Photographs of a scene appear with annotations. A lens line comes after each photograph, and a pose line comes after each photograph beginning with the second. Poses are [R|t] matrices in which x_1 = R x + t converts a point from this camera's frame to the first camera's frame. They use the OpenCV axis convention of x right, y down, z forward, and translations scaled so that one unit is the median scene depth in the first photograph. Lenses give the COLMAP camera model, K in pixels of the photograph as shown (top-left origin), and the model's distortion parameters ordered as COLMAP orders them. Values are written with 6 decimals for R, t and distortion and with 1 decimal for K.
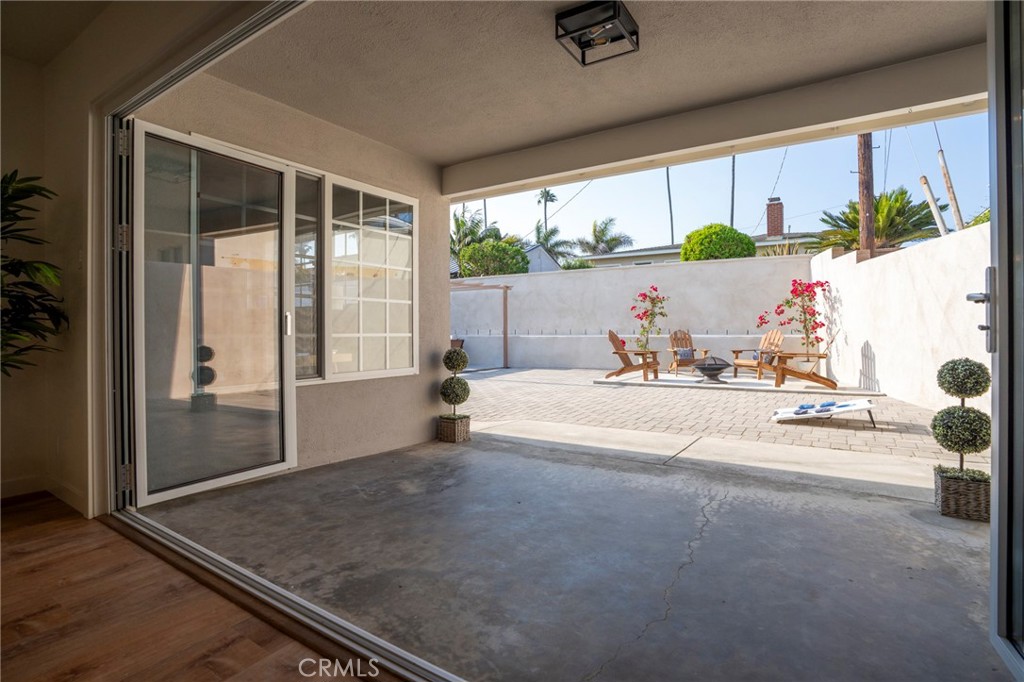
lens RADIAL K [[503.7, 0, 491.0], [0, 503.7, 338.3], [0, 0, 1]] dist [-0.003324, 0.000287]
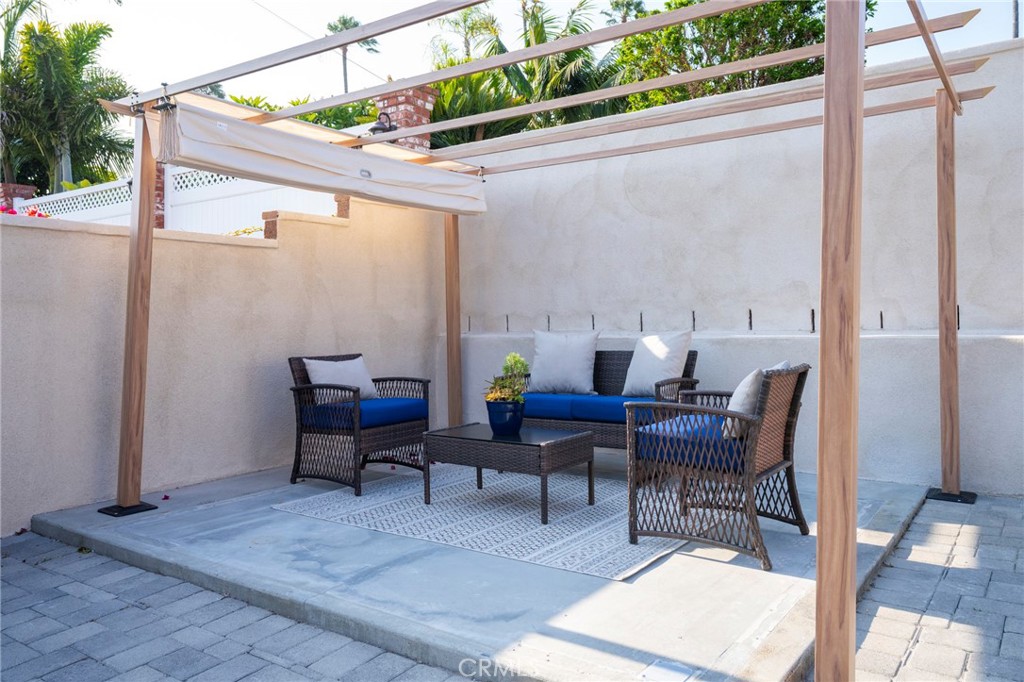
lens RADIAL K [[748.1, 0, 515.8], [0, 748.1, 310.3], [0, 0, 1]] dist [0.026579, 0.004818]
pose [[0.999960, -0.004027, 0.007967, -0.184453], [0.004247, 0.999604, -0.027802, -0.009630], [-0.007852, 0.027835, 0.999582, 0.863782]]
